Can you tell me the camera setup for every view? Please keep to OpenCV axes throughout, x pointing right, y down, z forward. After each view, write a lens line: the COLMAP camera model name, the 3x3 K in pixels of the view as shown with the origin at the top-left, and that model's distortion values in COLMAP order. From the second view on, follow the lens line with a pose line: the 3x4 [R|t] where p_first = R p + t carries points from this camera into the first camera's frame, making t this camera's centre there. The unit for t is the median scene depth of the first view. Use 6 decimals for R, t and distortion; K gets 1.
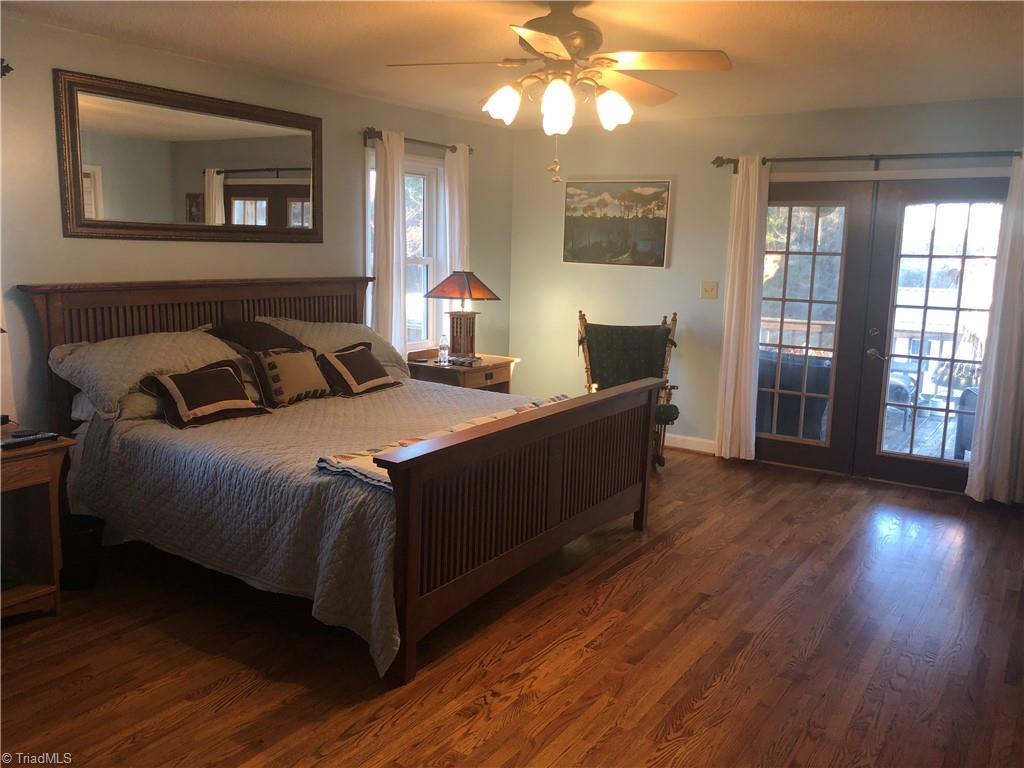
lens RADIAL K [[842.5, 0, 511.9], [0, 842.5, 382.2], [0, 0, 1]] dist [0.022773, -0.018731]
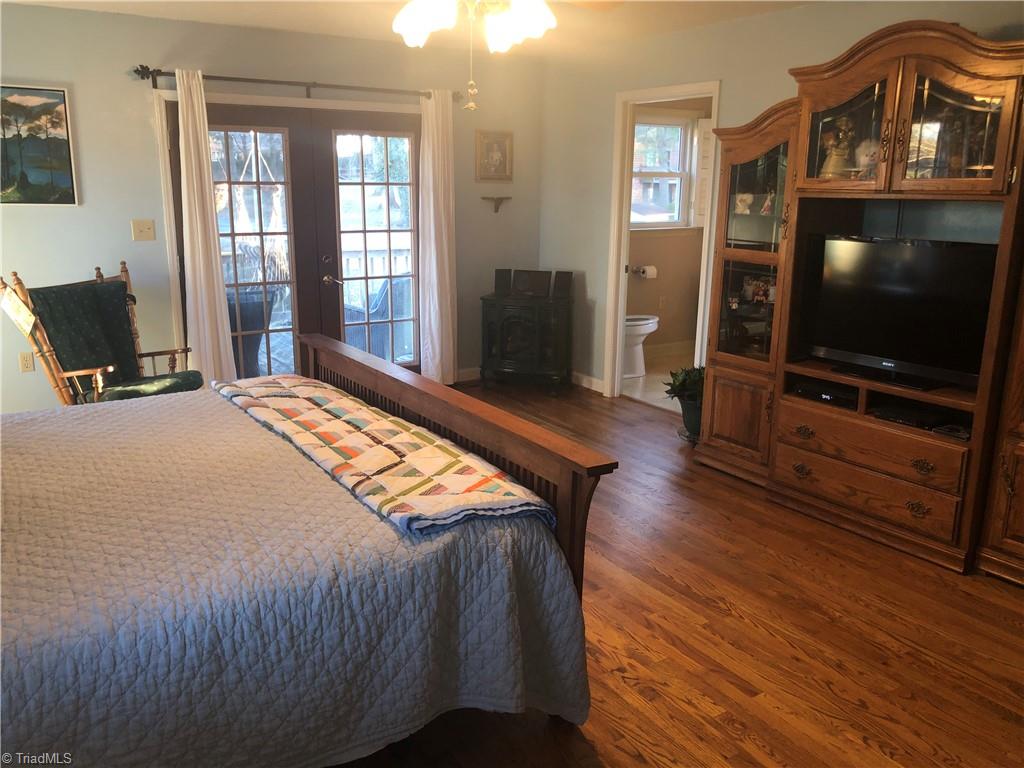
lens RADIAL K [[842.5, 0, 512.7], [0, 842.5, 386.1], [0, 0, 1]] dist [0.022773, -0.018731]
pose [[0.400369, -0.238094, 0.884882, -0.422843], [0.149757, 0.969673, 0.193151, -0.071553], [-0.904034, 0.055185, 0.423883, 0.351521]]
